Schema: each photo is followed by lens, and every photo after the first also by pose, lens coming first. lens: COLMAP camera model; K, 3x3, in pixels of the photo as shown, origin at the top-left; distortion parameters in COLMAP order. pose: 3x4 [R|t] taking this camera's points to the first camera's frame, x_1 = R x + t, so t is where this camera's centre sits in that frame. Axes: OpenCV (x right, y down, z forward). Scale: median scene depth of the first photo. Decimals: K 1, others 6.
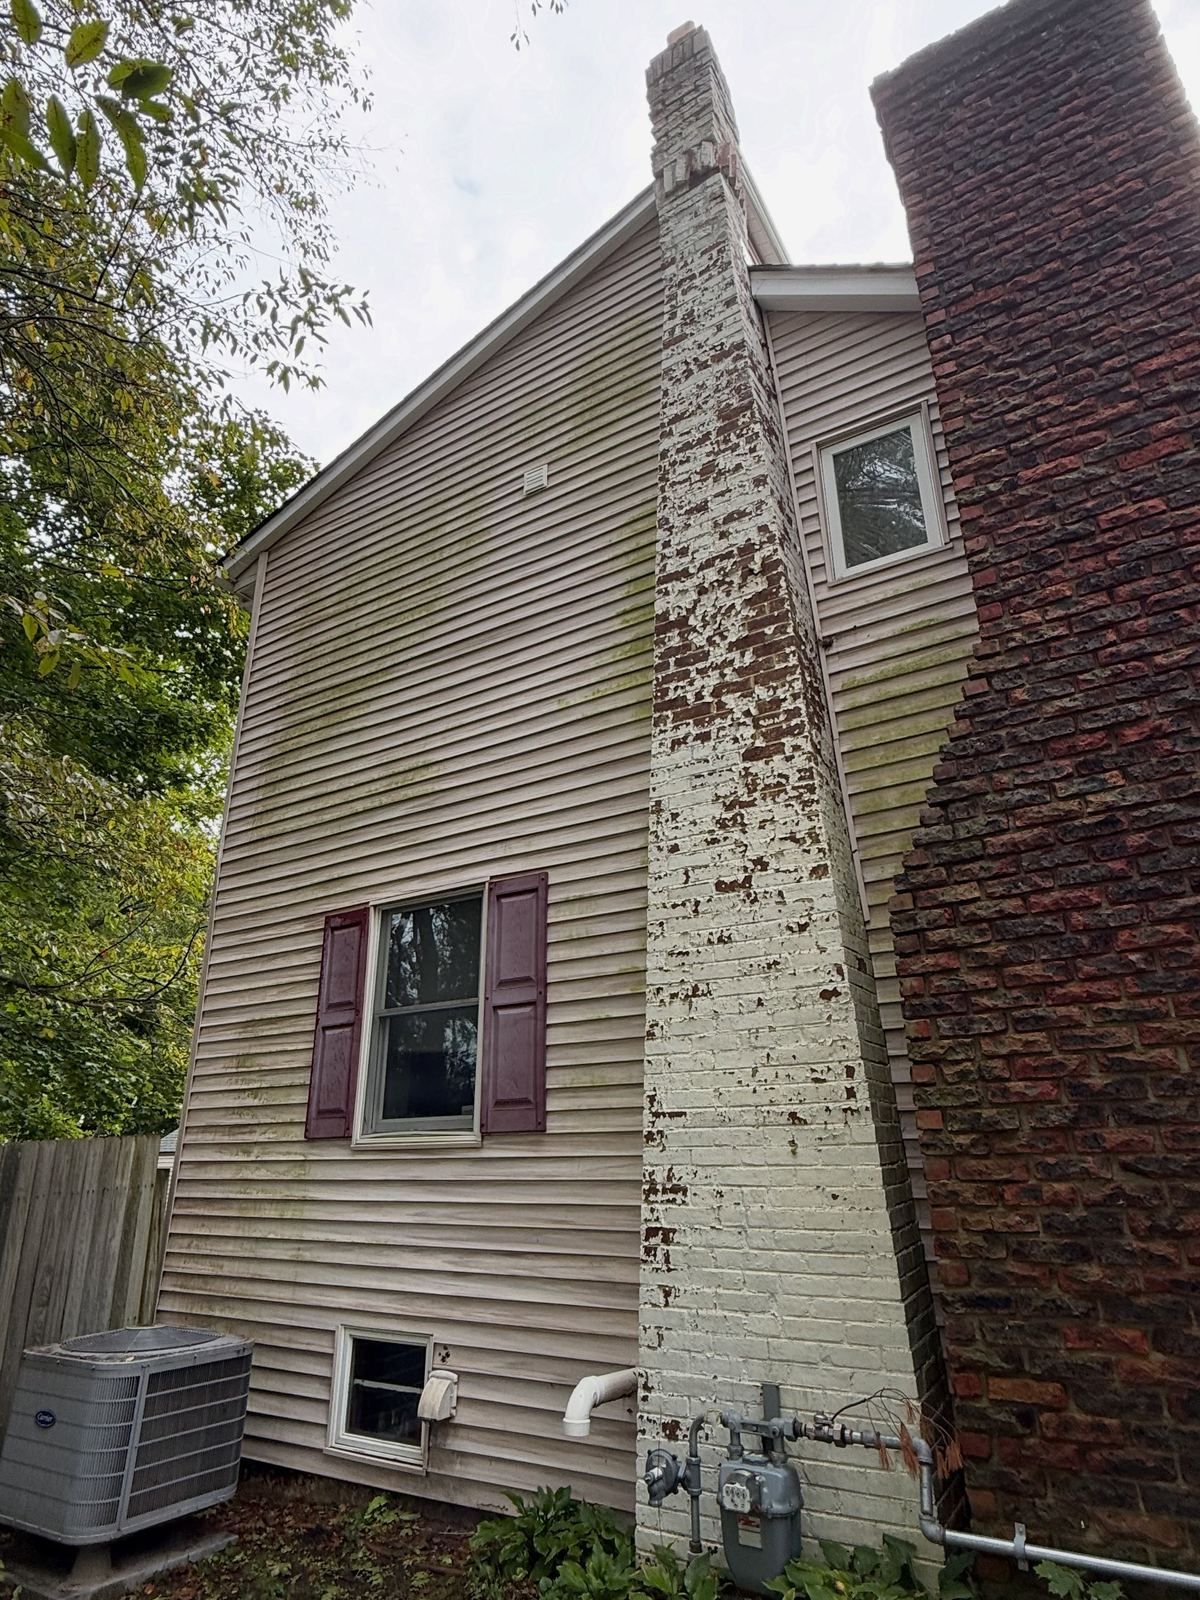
lens RADIAL K [[960.6, 0, 599.6], [0, 960.6, 796.4], [0, 0, 1]] dist [-0.000935, -0.001432]
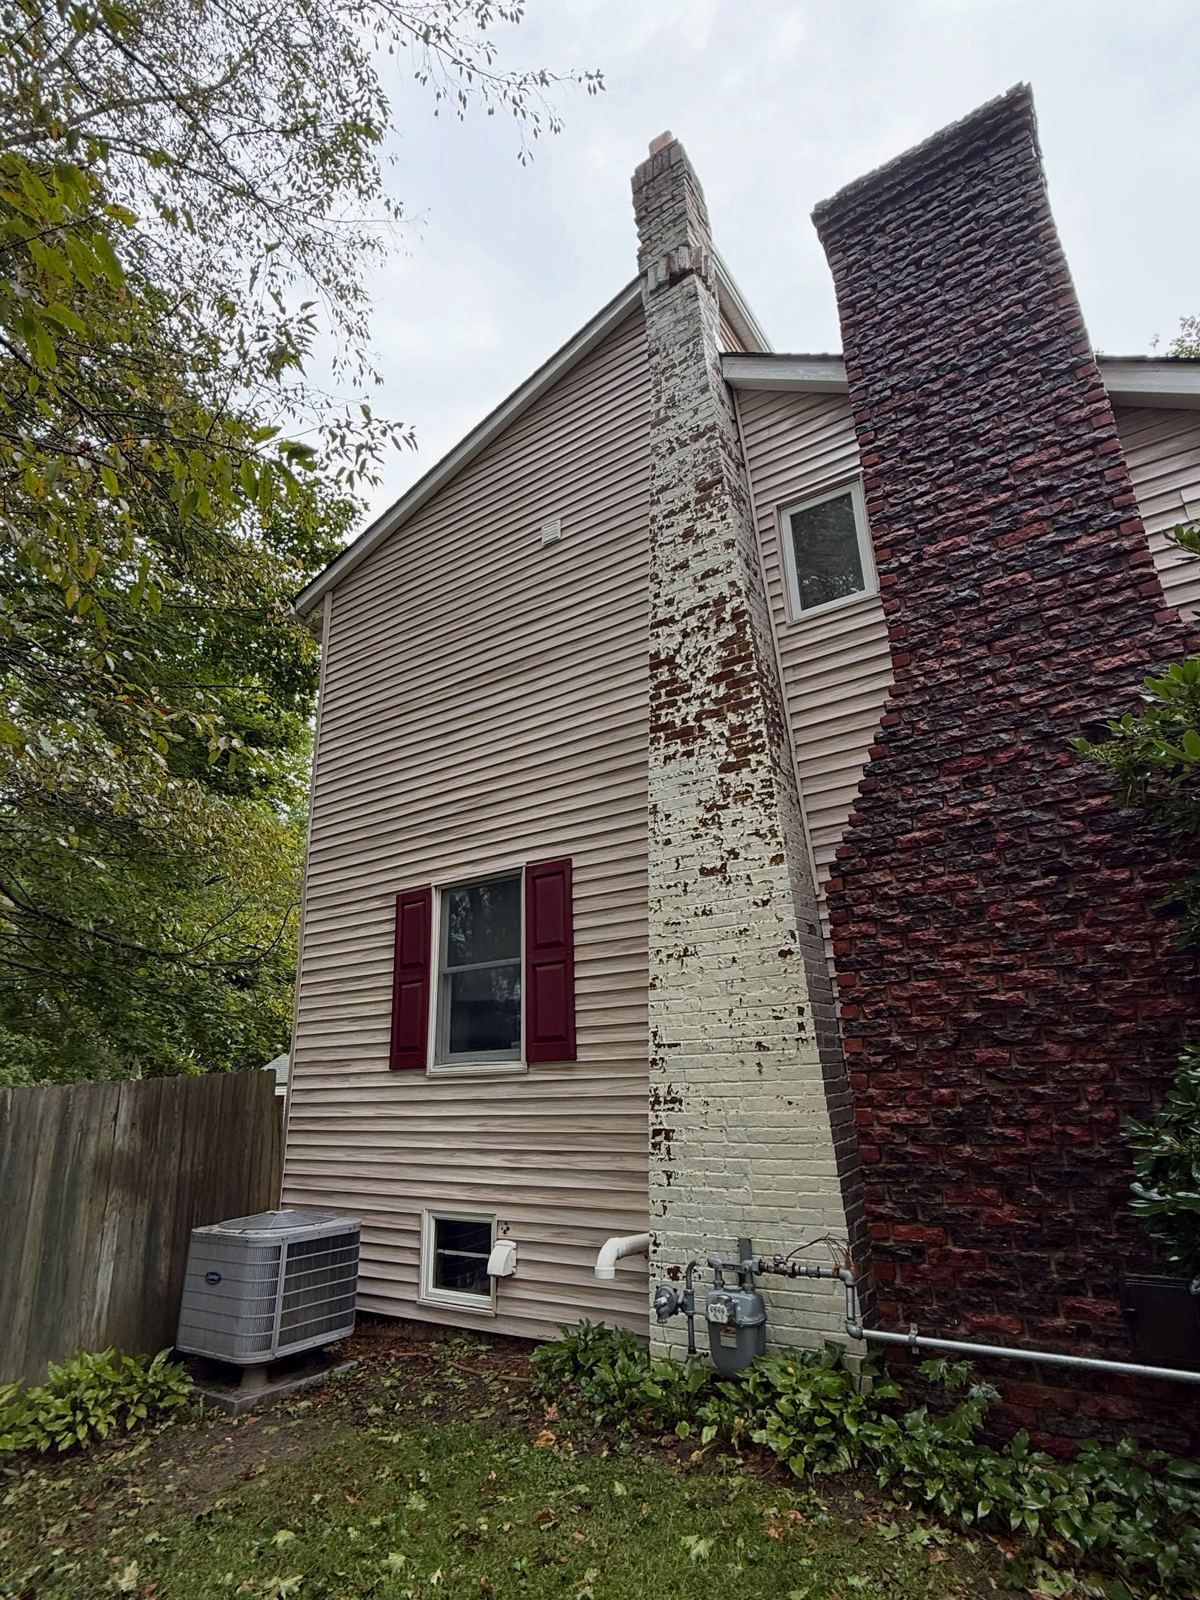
lens RADIAL K [[895.5, 0, 600.0], [0, 895.5, 800.0], [0, 0, 1]] dist [-0.001646, -0.001213]
pose [[0.999006, -0.032204, -0.030822, 0.028034], [0.033850, 0.997943, 0.054449, -0.076729], [0.029005, -0.055438, 0.998041, -0.215754]]
